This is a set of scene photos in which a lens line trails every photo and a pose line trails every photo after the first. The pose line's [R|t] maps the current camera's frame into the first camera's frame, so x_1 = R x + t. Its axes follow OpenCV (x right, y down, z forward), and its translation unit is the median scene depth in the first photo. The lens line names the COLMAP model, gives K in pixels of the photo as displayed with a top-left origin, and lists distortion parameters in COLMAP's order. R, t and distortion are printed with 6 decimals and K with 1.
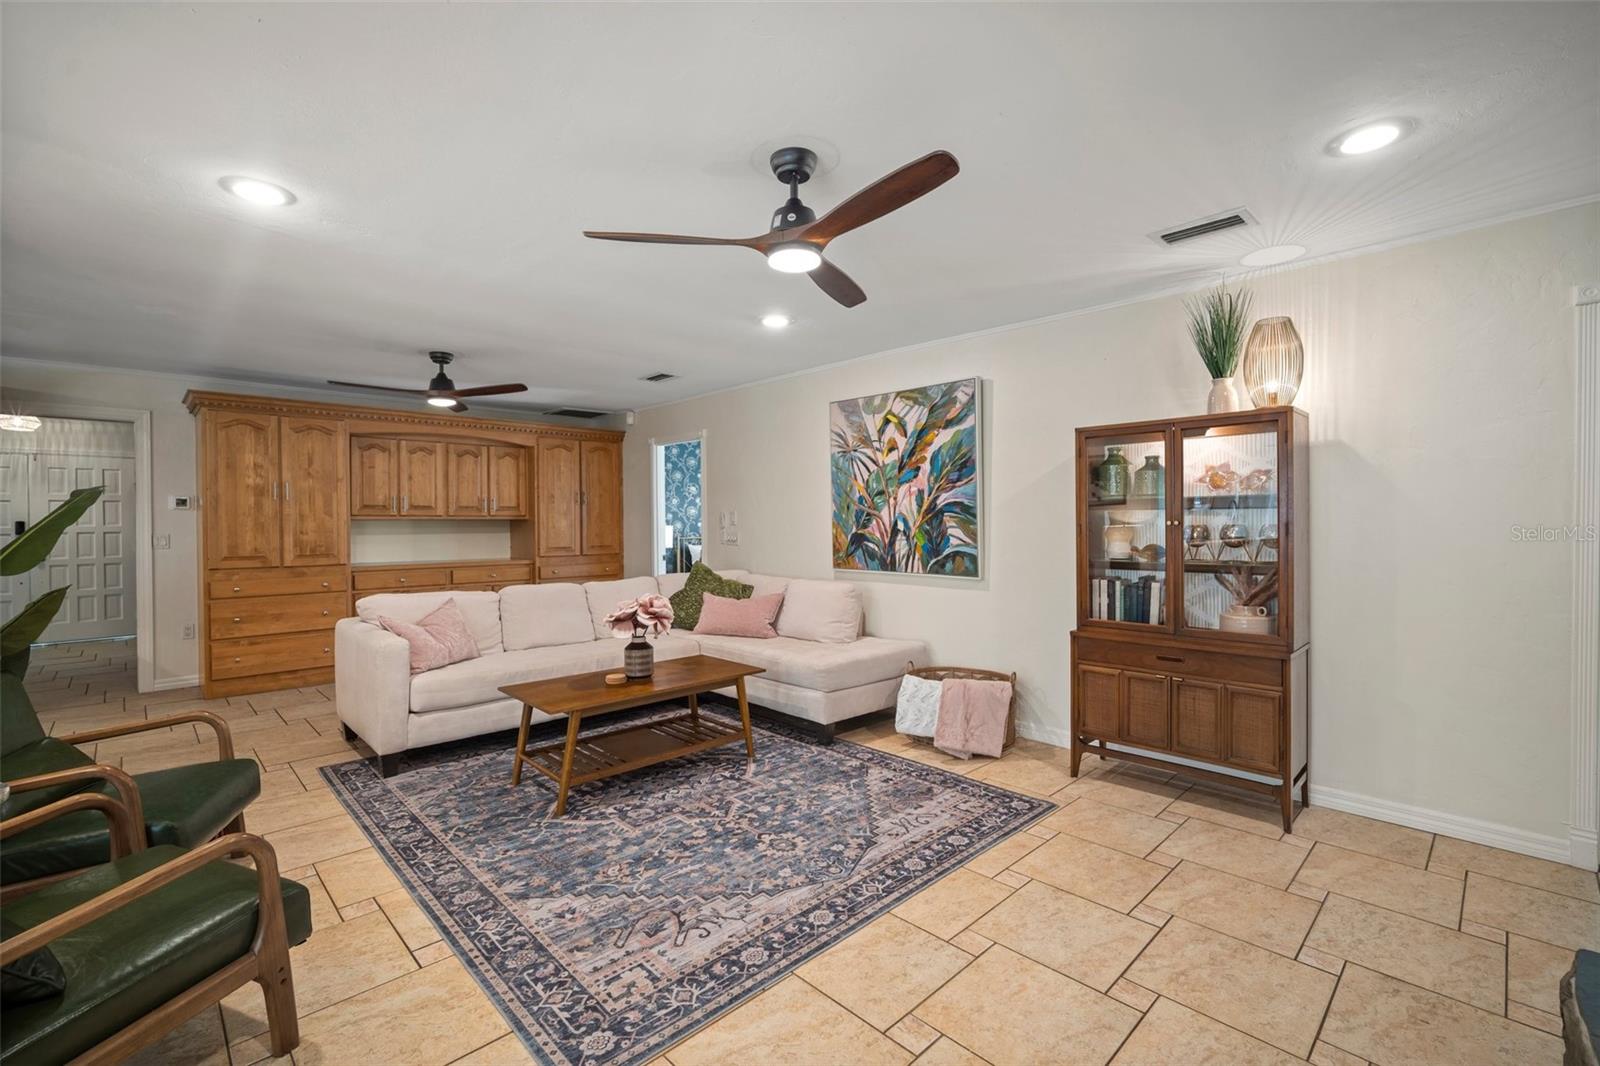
lens RADIAL K [[701.5, 0, 800.0], [0, 701.5, 533.0], [0, 0, 1]] dist [-0.004516, 0.000039]
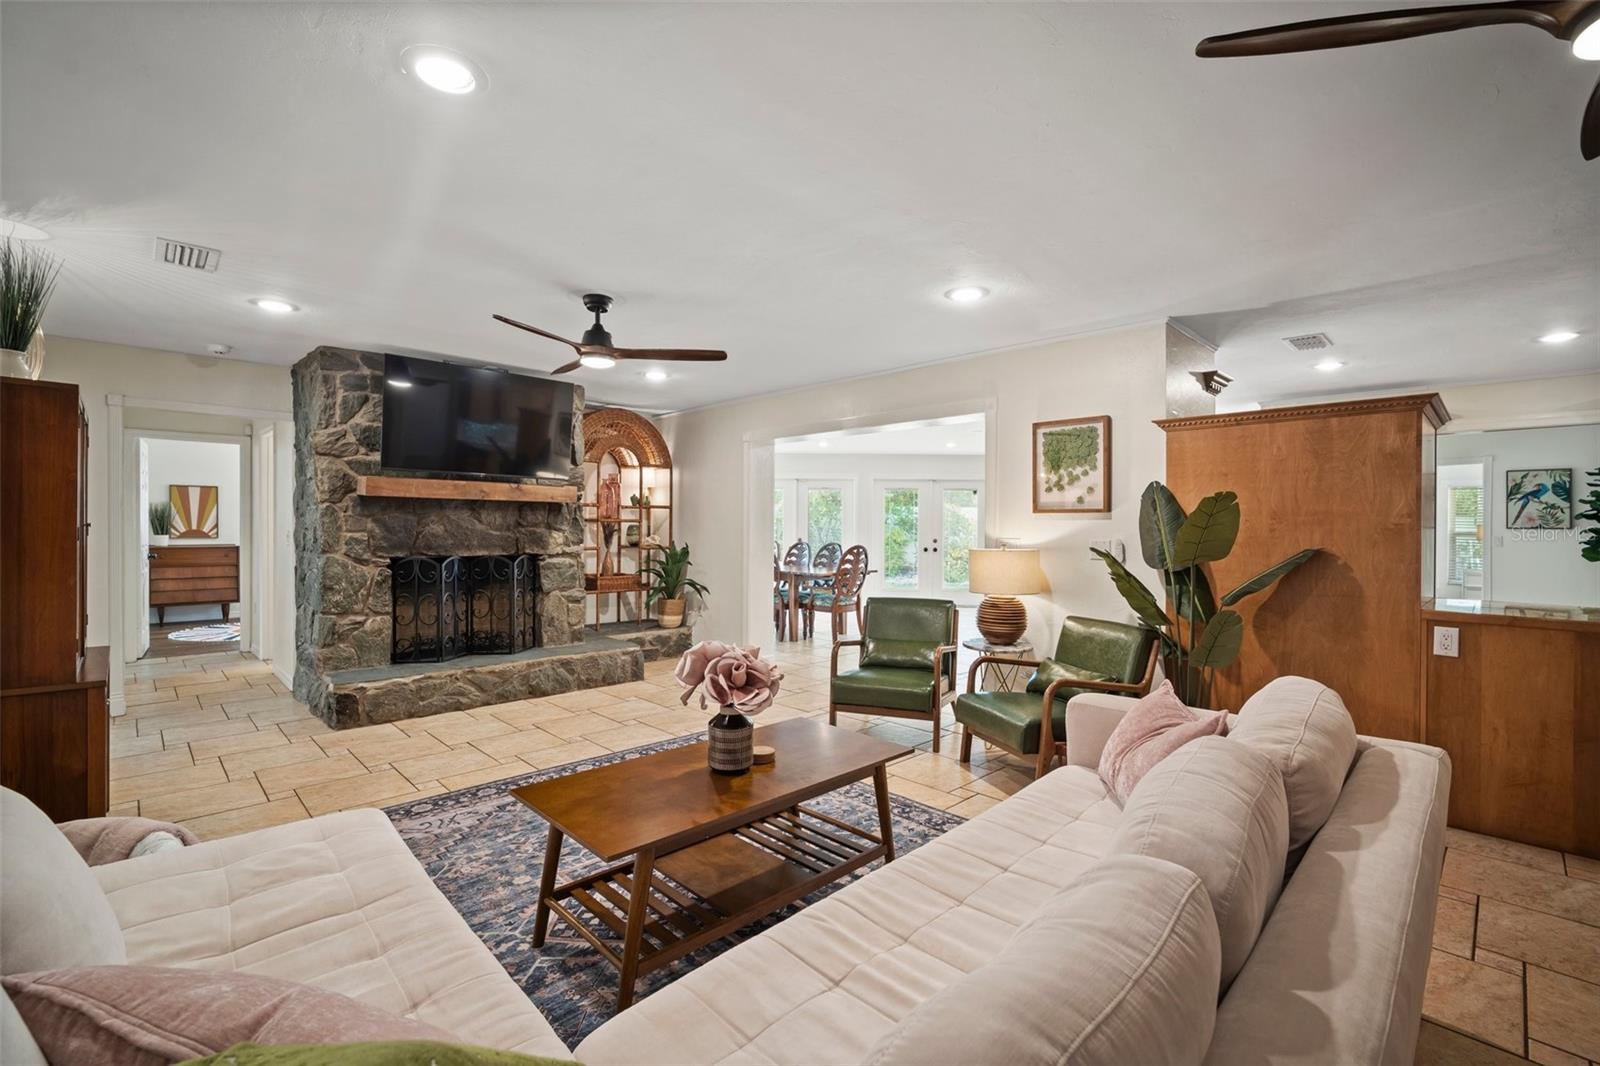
lens RADIAL K [[701.5, 0, 800.0], [0, 701.5, 533.0], [0, 0, 1]] dist [-0.004516, 0.000039]
pose [[-0.999997, -0.000346, -0.002337, -0.326501], [-0.000405, 0.999676, 0.025455, -0.025974], [0.002327, 0.025456, -0.999673, 1.832921]]
